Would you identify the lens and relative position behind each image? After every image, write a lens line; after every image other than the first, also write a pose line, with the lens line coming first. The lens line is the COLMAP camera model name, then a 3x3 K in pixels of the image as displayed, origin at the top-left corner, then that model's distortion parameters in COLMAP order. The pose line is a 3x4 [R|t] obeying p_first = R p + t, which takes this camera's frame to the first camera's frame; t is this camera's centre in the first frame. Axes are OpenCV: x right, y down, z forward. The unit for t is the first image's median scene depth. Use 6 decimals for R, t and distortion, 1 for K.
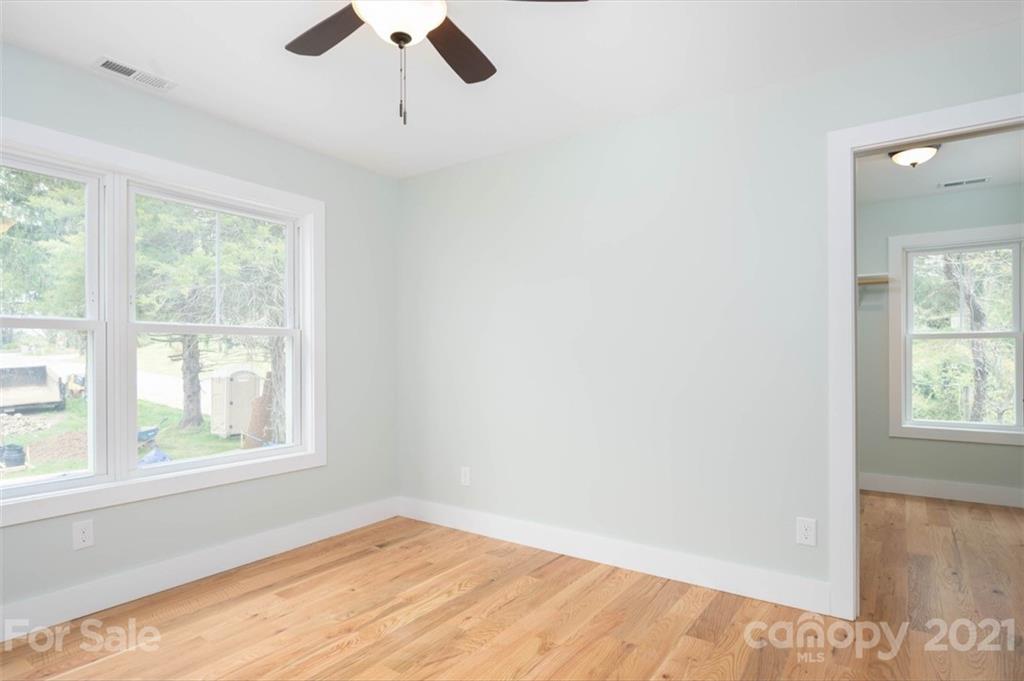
lens RADIAL K [[554.7, 0, 512.7], [0, 554.7, 343.3], [0, 0, 1]] dist [-0.004963, 0.000105]
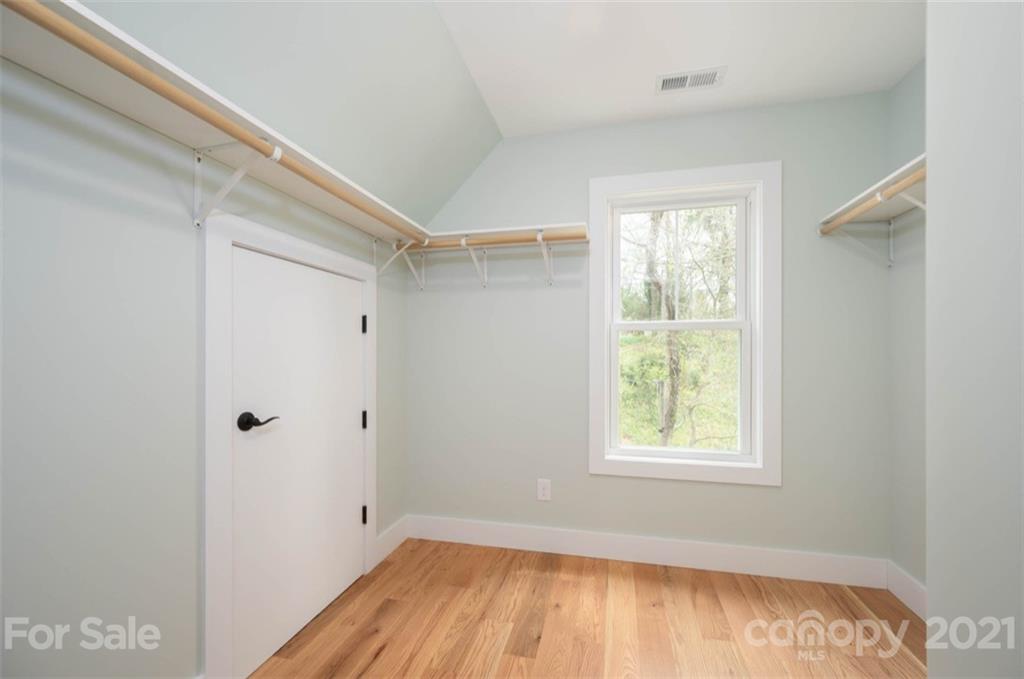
lens RADIAL K [[401.8, 0, 513.3], [0, 401.8, 344.4], [0, 0, 1]] dist [0.000704, -0.000001]
pose [[0.936422, 0.005677, 0.350831, 0.272165], [-0.004149, 0.999978, -0.005108, 0.008933], [-0.350852, 0.003328, 0.936425, 0.370713]]
